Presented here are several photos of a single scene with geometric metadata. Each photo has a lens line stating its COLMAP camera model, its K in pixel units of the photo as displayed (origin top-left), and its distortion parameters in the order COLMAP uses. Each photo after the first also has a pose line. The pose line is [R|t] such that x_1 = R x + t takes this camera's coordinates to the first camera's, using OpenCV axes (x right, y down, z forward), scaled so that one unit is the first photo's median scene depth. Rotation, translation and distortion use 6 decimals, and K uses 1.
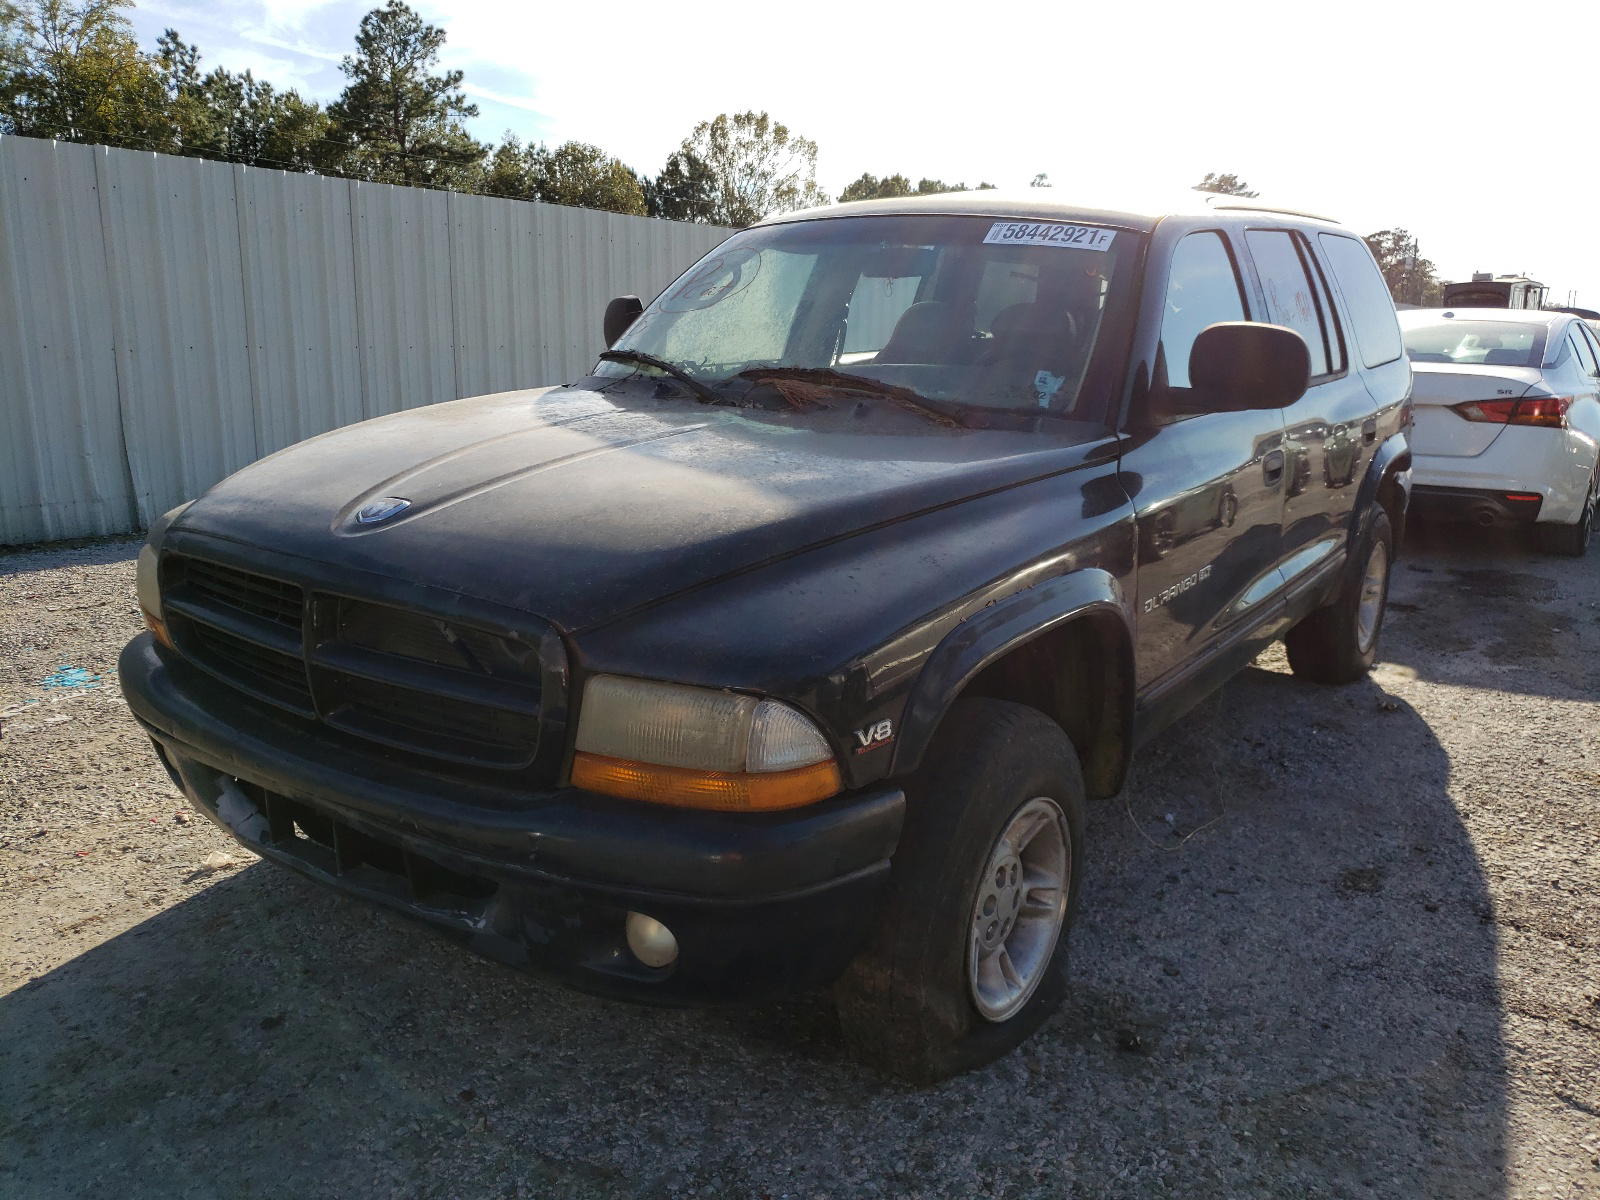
lens RADIAL K [[1214.0, 0, 800.0], [0, 1214.0, 600.0], [0, 0, 1]] dist [0.001903, -0.003969]
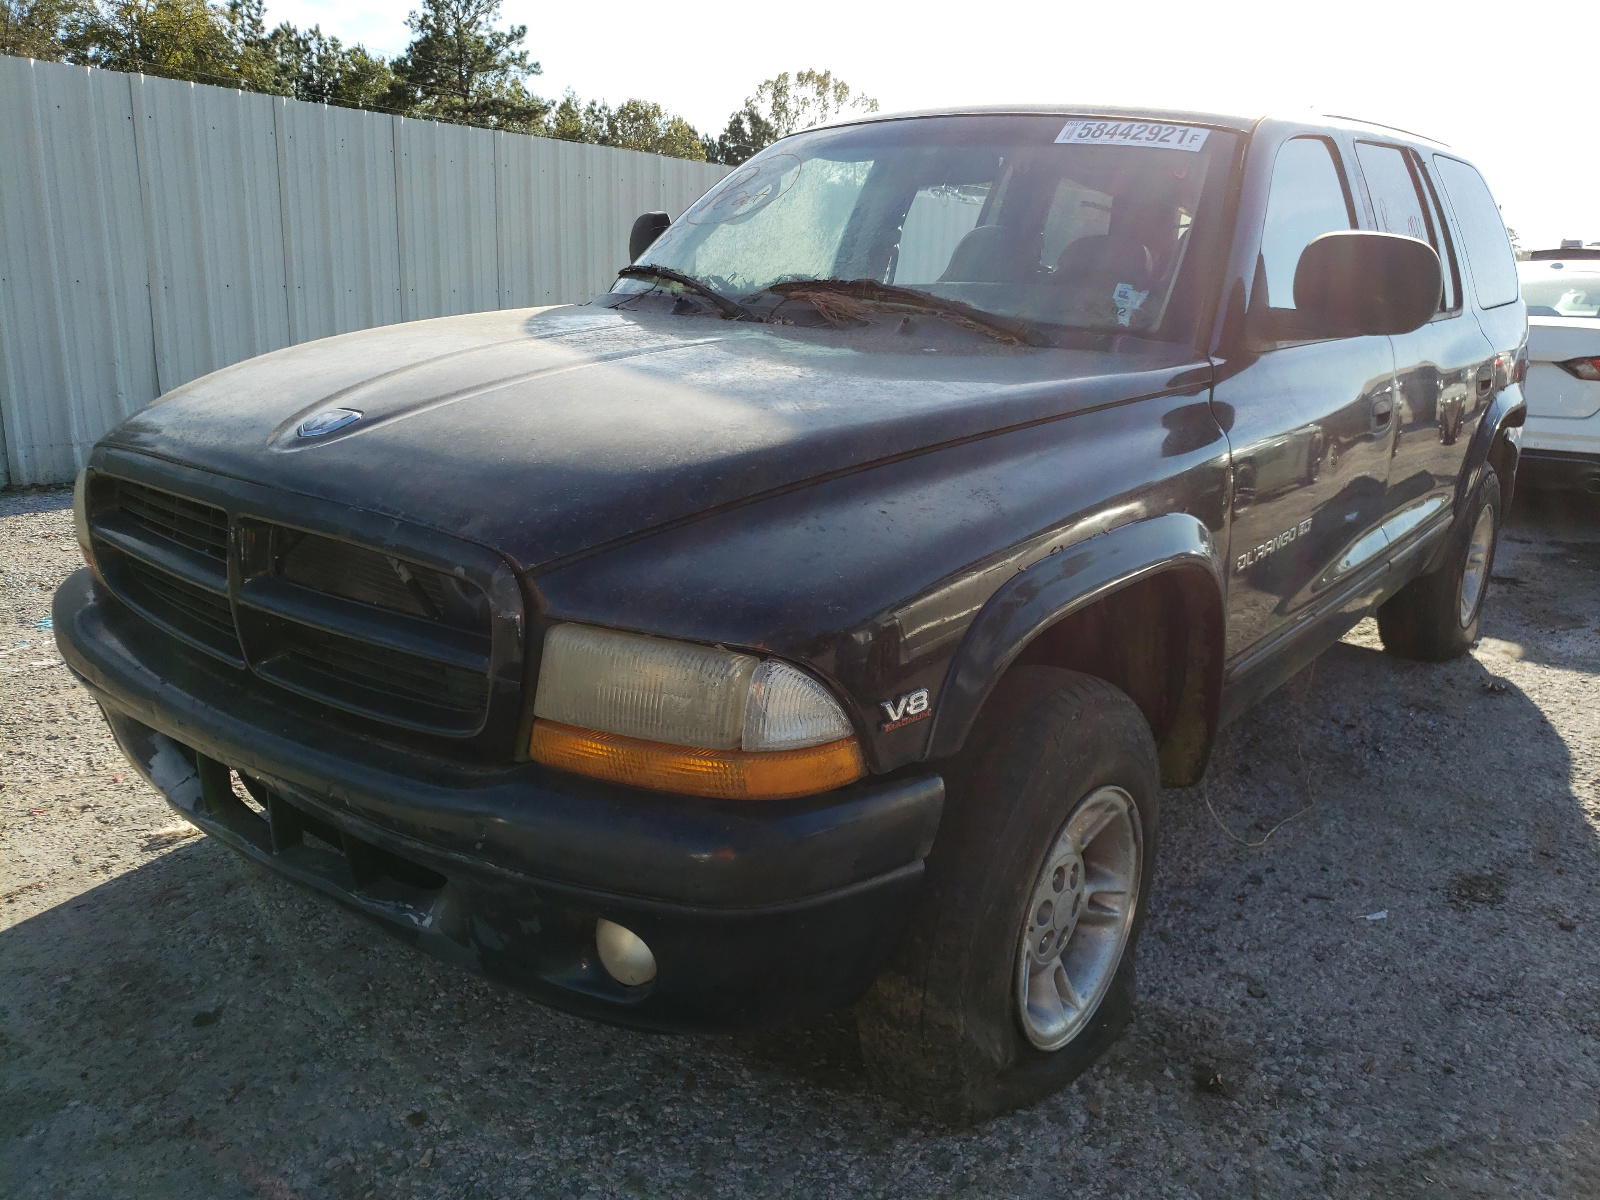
lens RADIAL K [[1206.8, 0, 799.5], [0, 1206.8, 585.7], [0, 0, 1]] dist [-0.003372, 0.009890]
pose [[0.998715, 0.022939, -0.045186, 0.018624], [-0.022142, 0.999592, 0.018049, 0.013767], [0.045582, -0.017025, 0.998816, 0.154910]]
